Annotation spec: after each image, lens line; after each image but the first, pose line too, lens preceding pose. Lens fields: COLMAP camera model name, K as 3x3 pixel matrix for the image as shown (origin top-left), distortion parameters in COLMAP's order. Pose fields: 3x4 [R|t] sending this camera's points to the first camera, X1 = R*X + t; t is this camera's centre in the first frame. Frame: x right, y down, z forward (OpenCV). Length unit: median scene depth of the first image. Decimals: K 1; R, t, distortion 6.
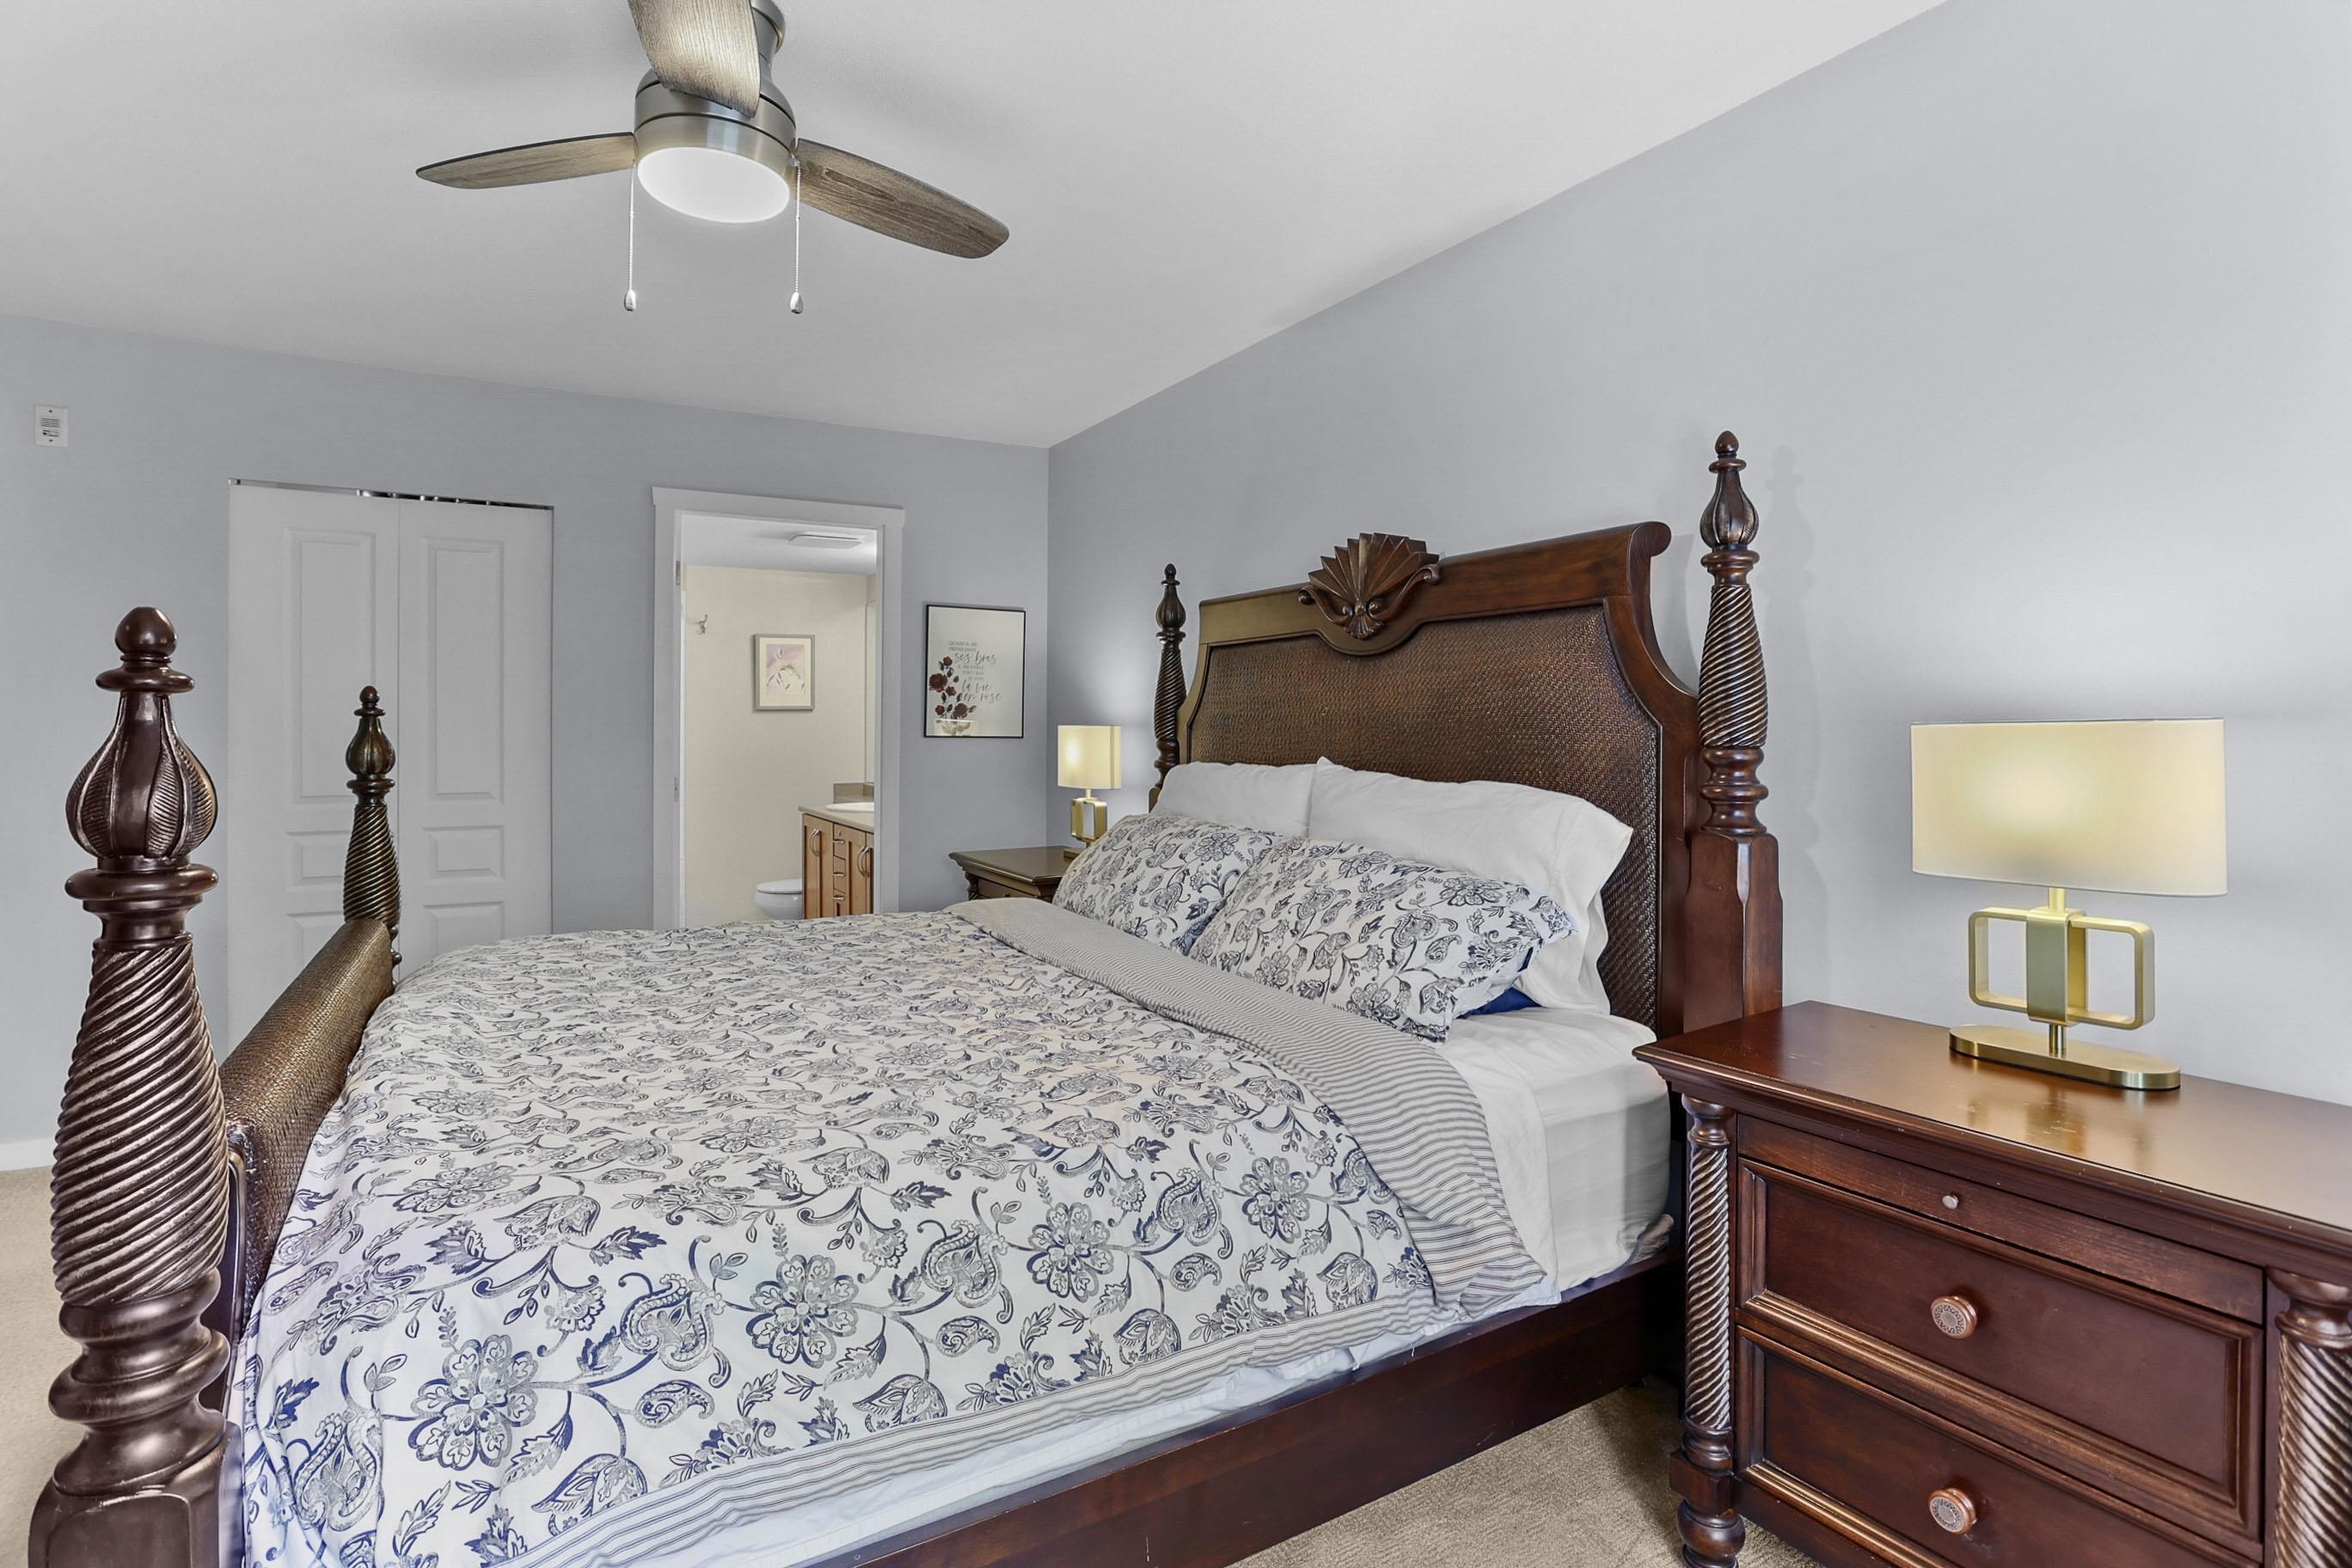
lens RADIAL K [[1137.5, 0, 1181.4], [0, 1137.5, 715.4], [0, 0, 1]] dist [-0.085566, 0.037727]
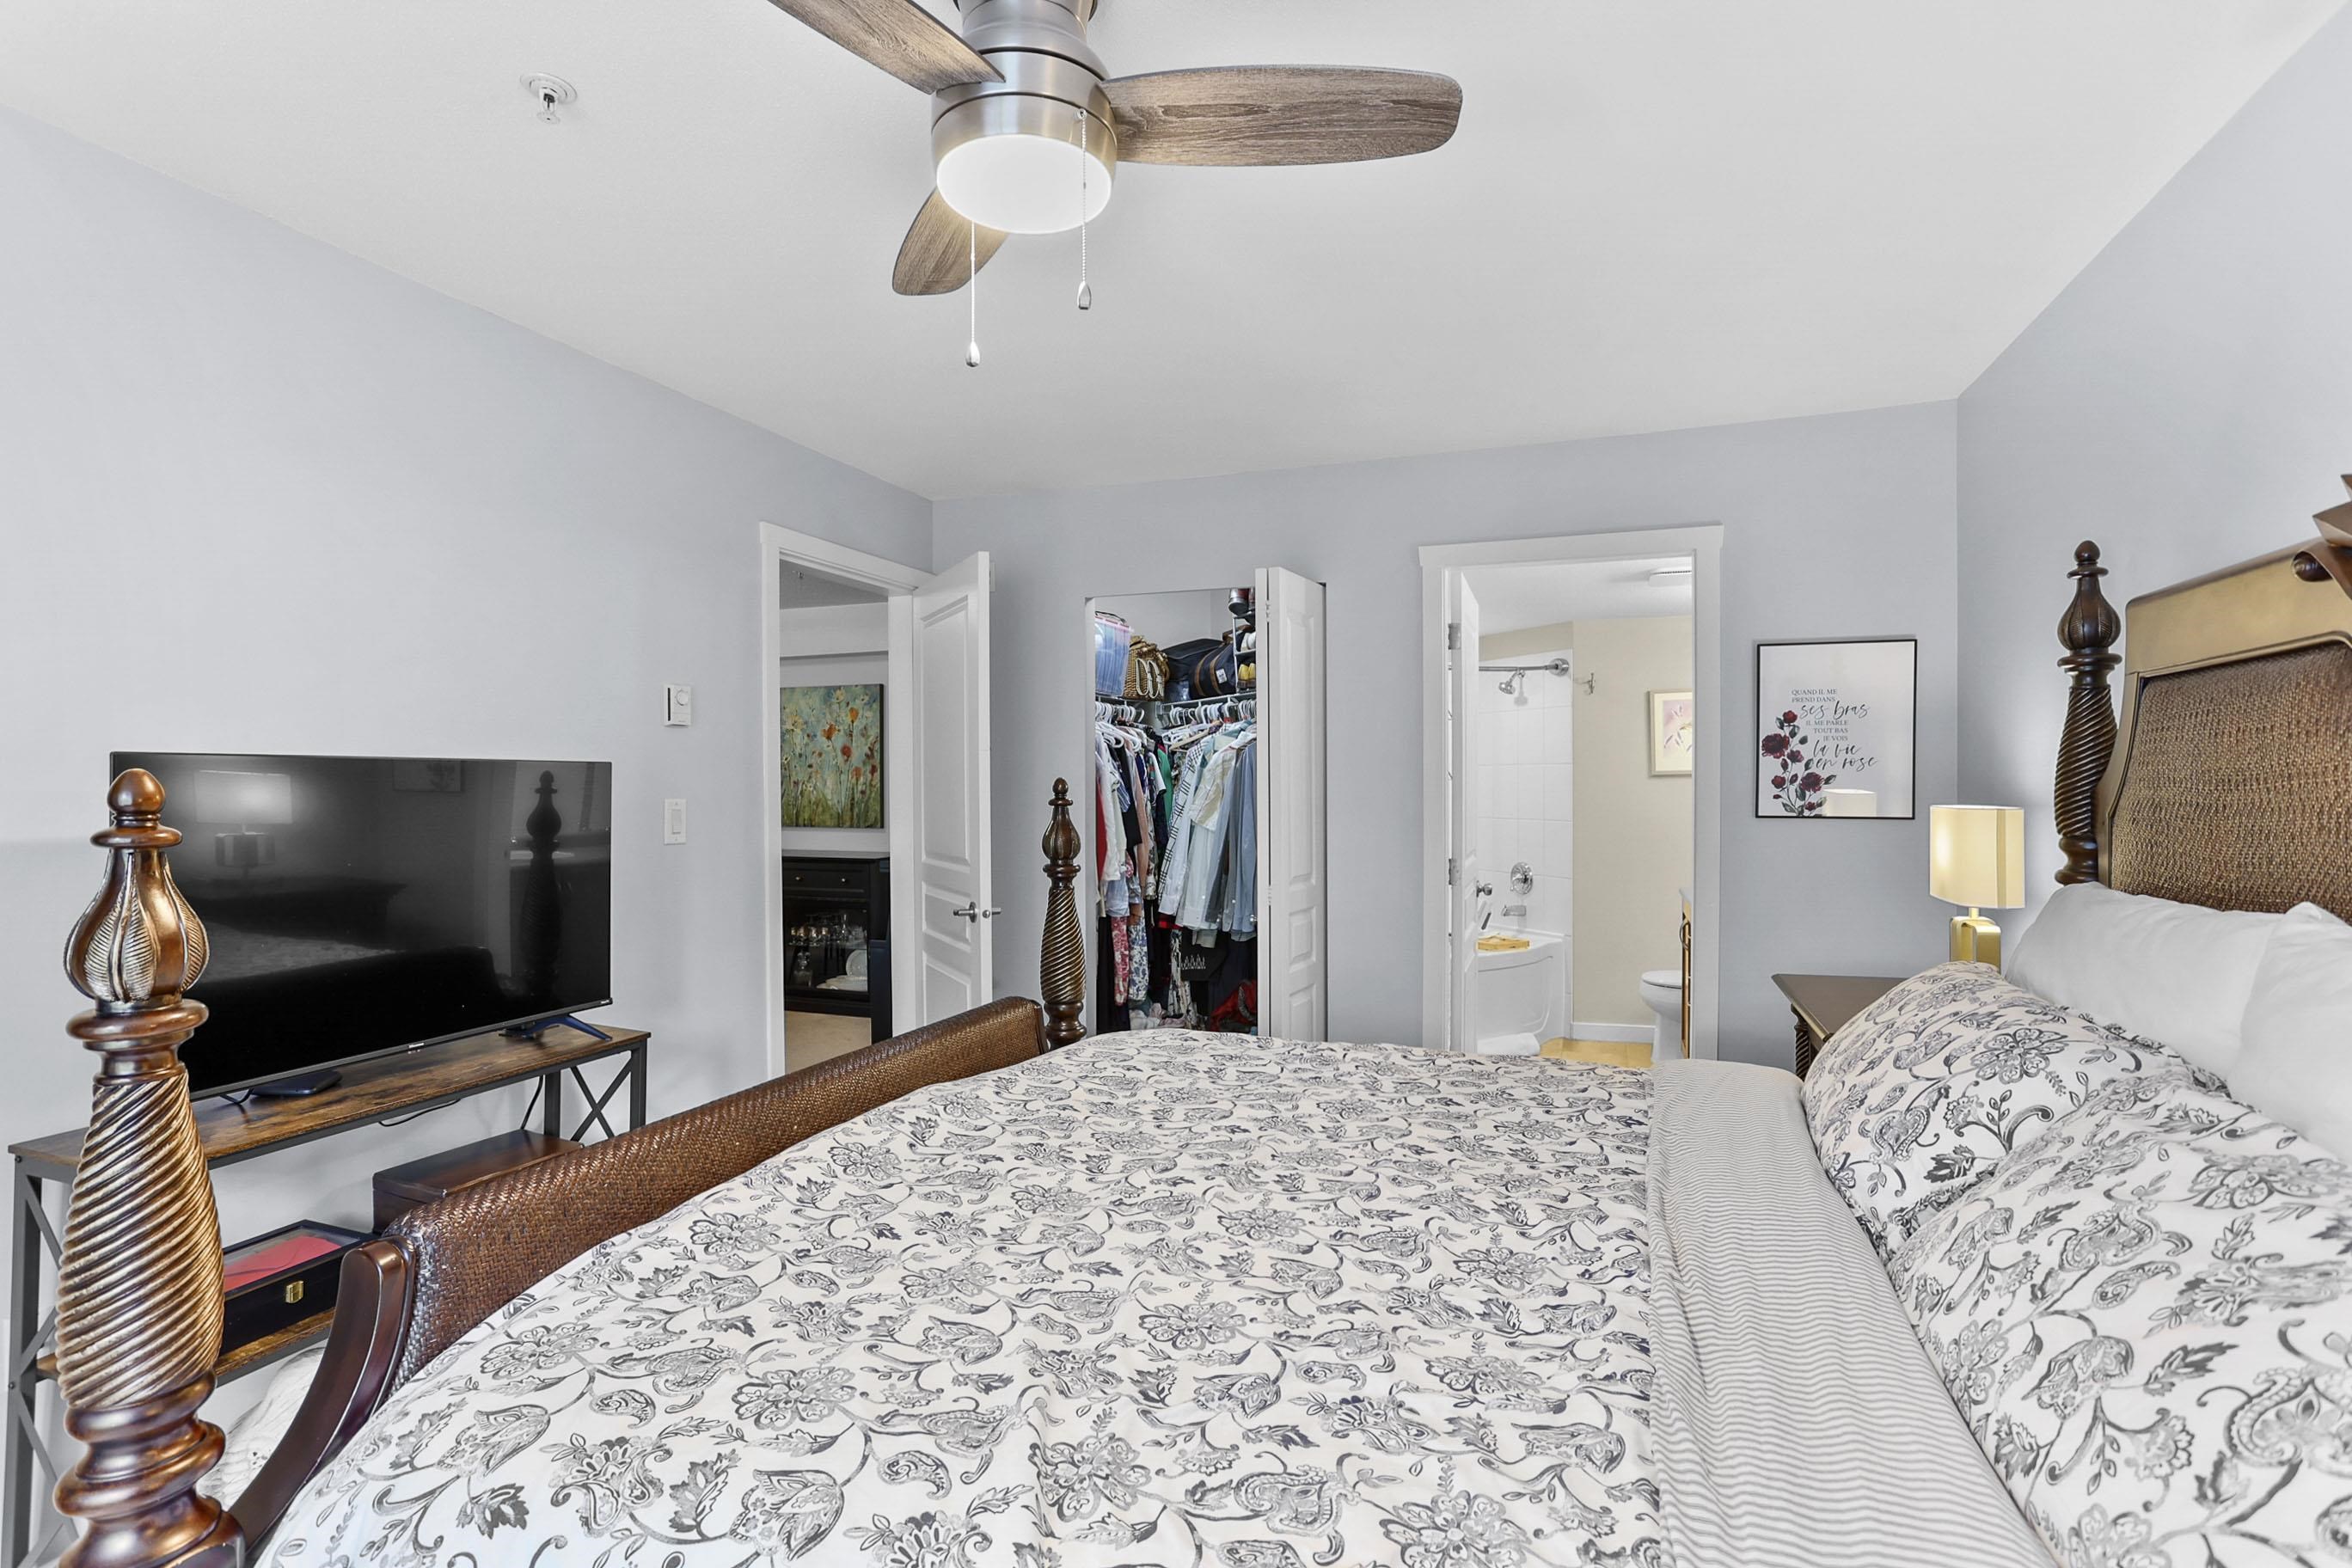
lens RADIAL K [[1139.3, 0, 1168.4], [0, 1139.3, 785.2], [0, 0, 1]] dist [-0.045463, 0.025837]
pose [[0.635581, -0.006264, -0.772009, 0.189239], [0.016794, 0.999843, 0.005713, -0.023478], [0.771851, -0.016596, 0.635586, 0.352828]]
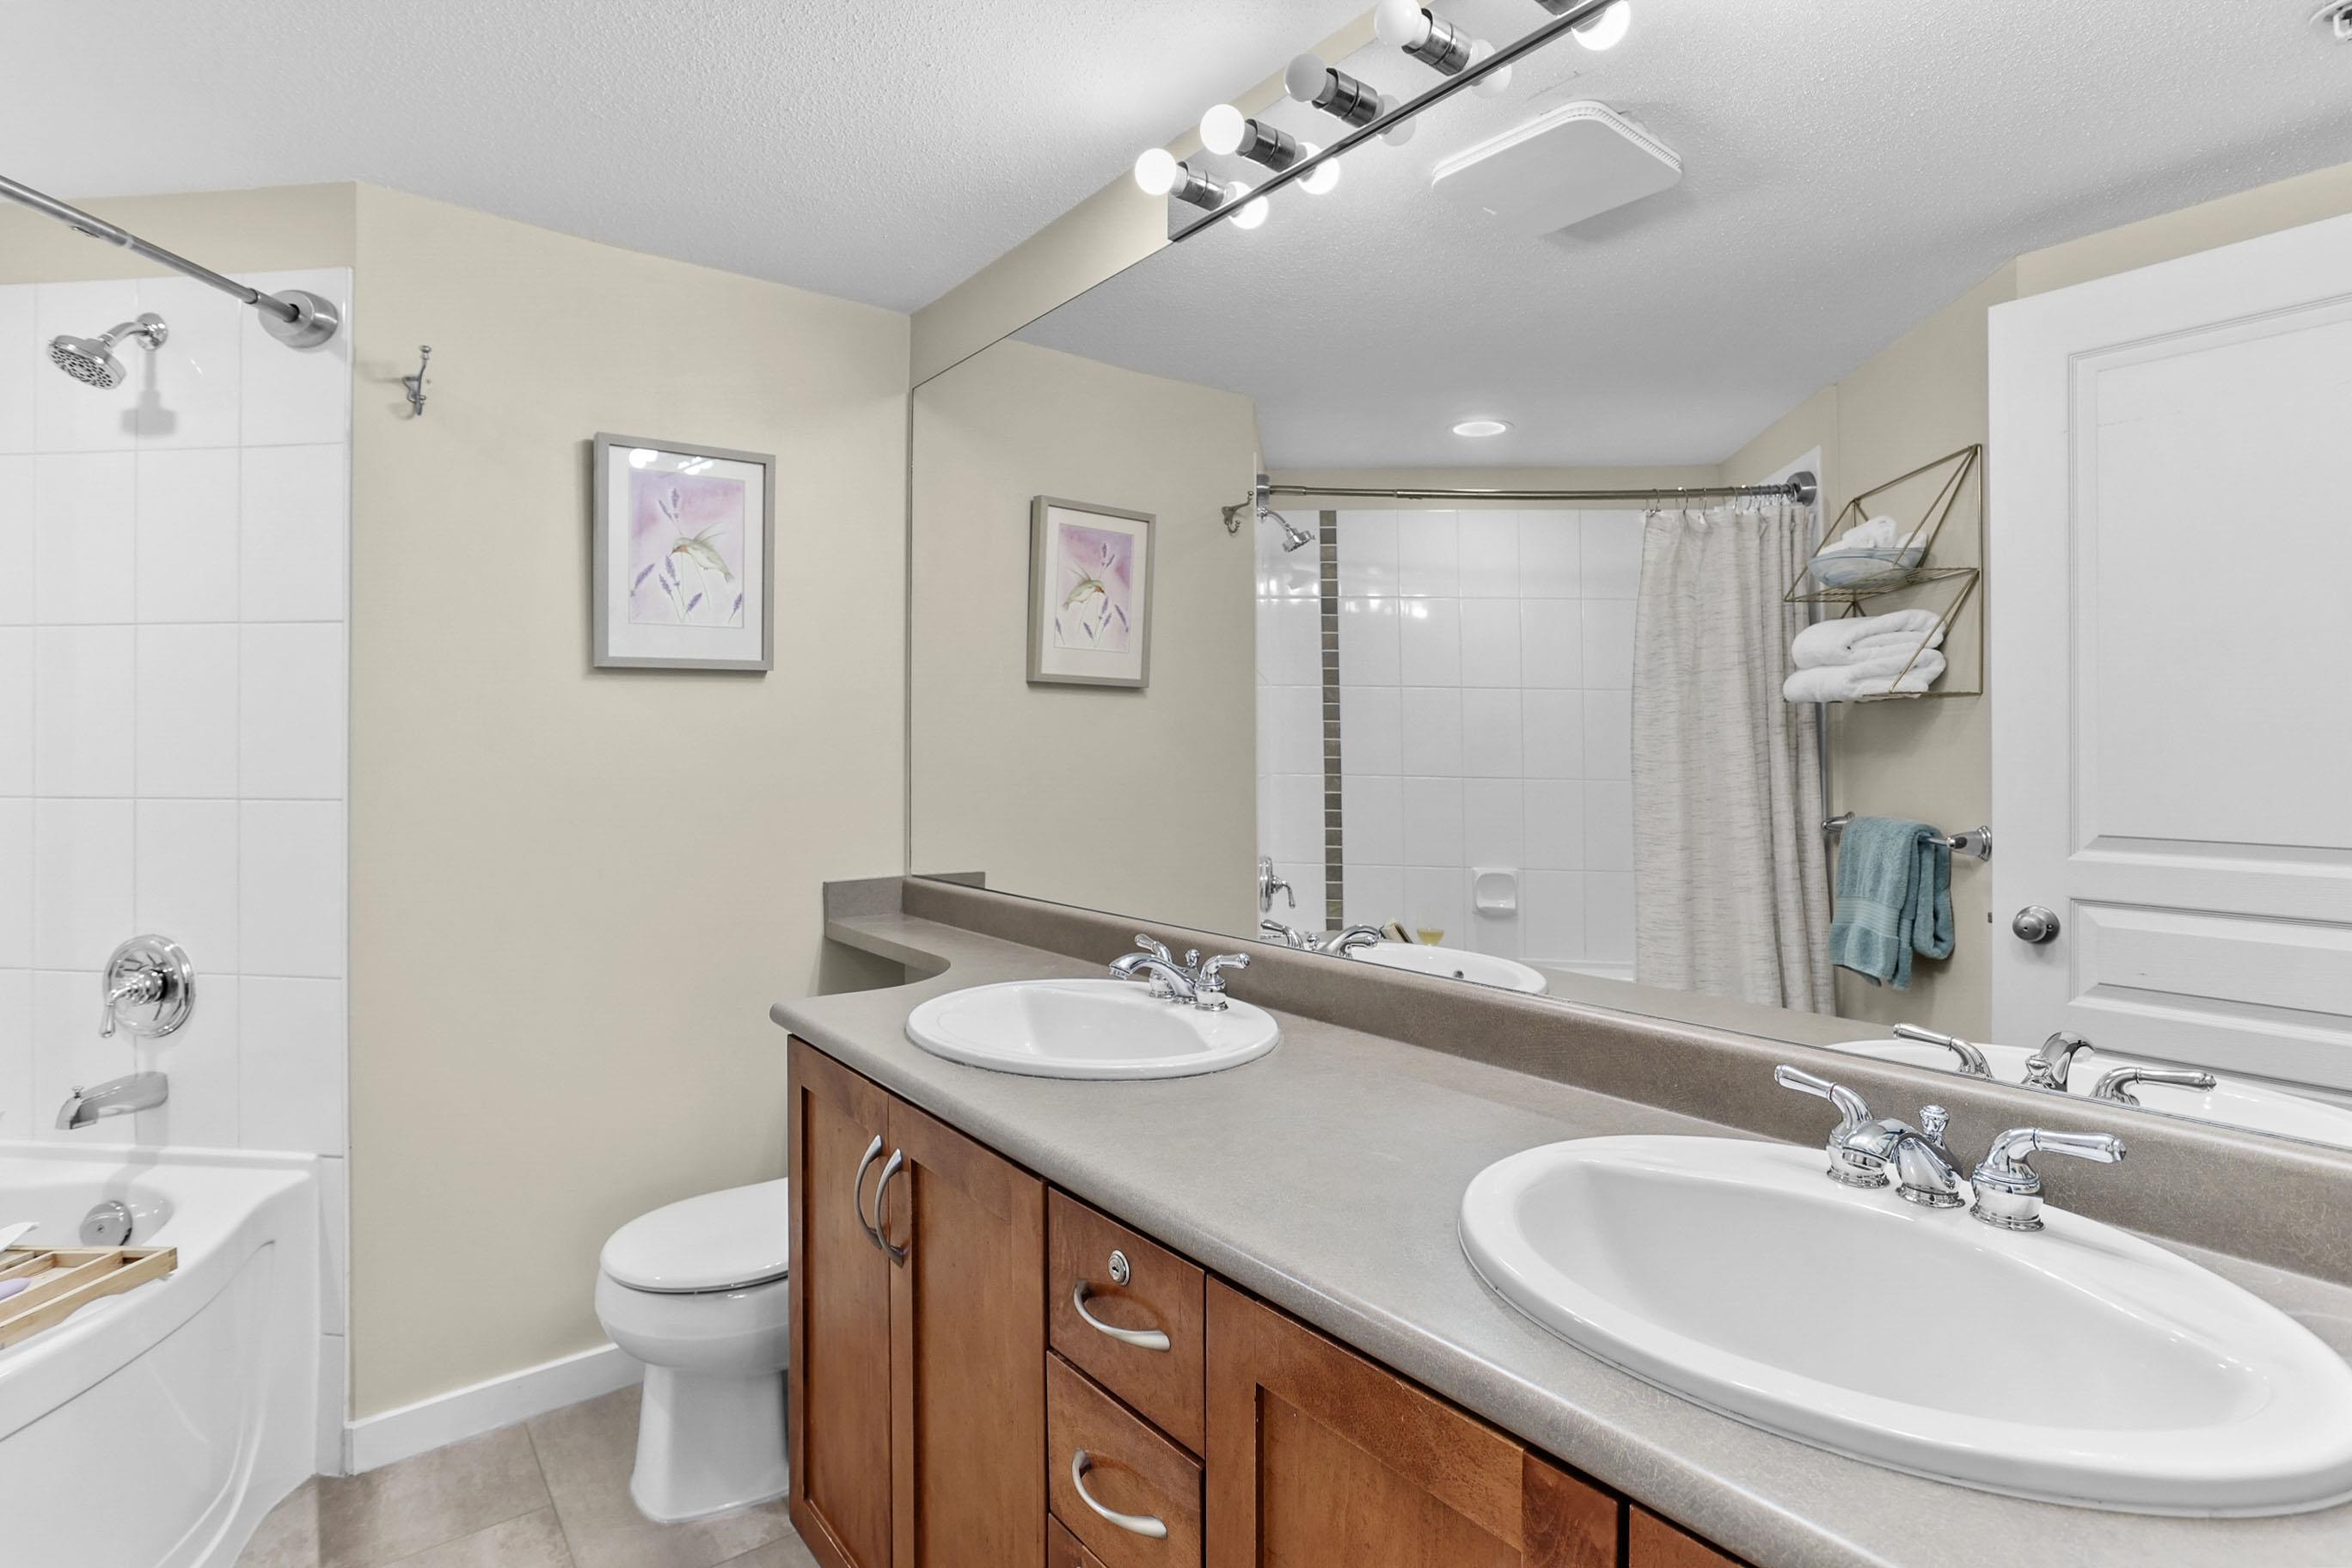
lens RADIAL K [[1139.3, 0, 1168.4], [0, 1139.3, 785.2], [0, 0, 1]] dist [-0.045463, 0.025837]
pose [[0.989552, -0.005036, 0.144090, -0.689334], [0.002912, 0.999884, 0.014949, 0.064544], [-0.144149, -0.014373, 0.989452, 1.720031]]
